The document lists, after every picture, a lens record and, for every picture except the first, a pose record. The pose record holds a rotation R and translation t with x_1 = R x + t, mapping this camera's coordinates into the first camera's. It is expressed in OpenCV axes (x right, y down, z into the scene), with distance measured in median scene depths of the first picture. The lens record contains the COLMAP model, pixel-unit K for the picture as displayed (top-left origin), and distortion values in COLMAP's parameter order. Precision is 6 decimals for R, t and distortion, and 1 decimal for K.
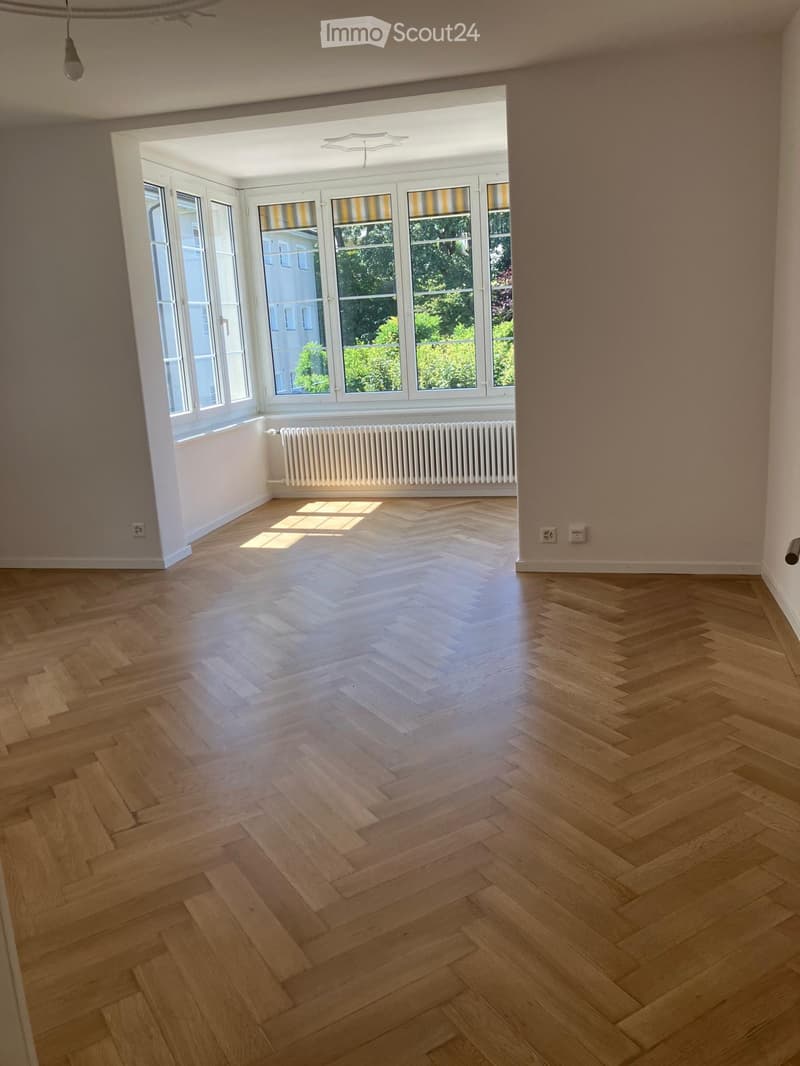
lens RADIAL K [[887.6, 0, 400.0], [0, 887.6, 533.0], [0, 0, 1]] dist [0.087198, 0.000448]
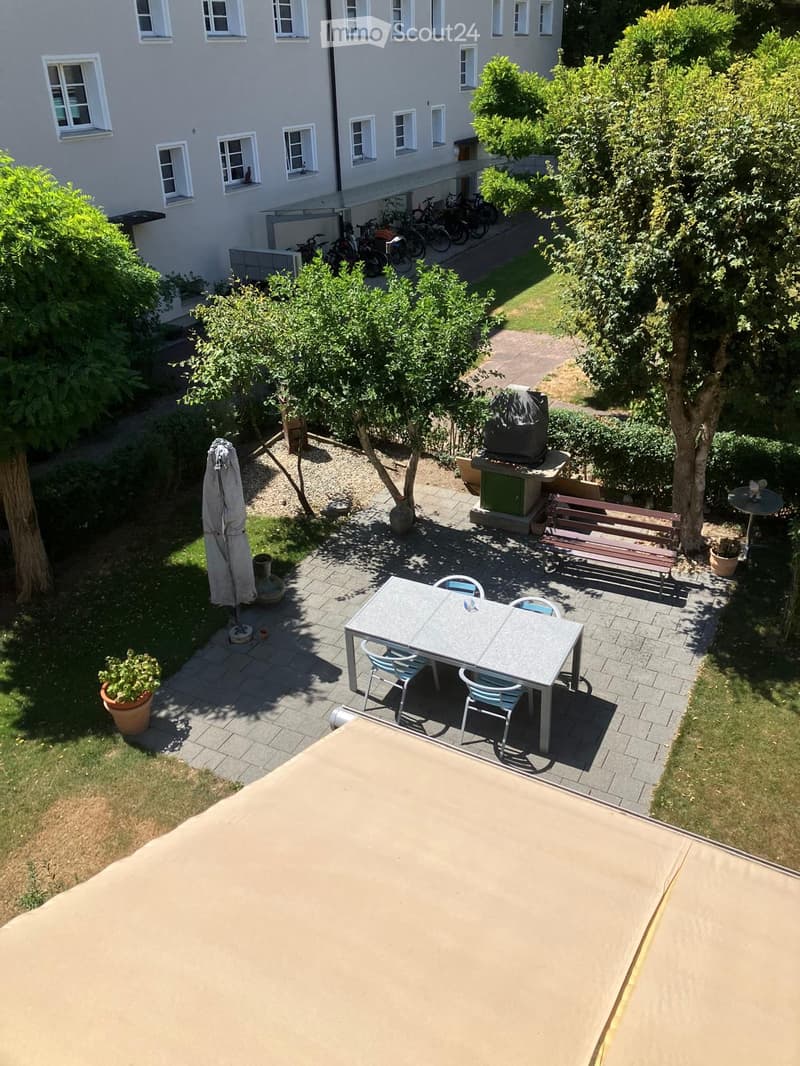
lens RADIAL K [[887.6, 0, 400.0], [0, 887.6, 533.0], [0, 0, 1]] dist [0.087198, 0.000448]
pose [[0.966520, 0.164688, -0.196766, 0.009130], [-0.105954, 0.954573, 0.278505, -0.079290], [0.233693, -0.248332, 0.940063, 0.368472]]
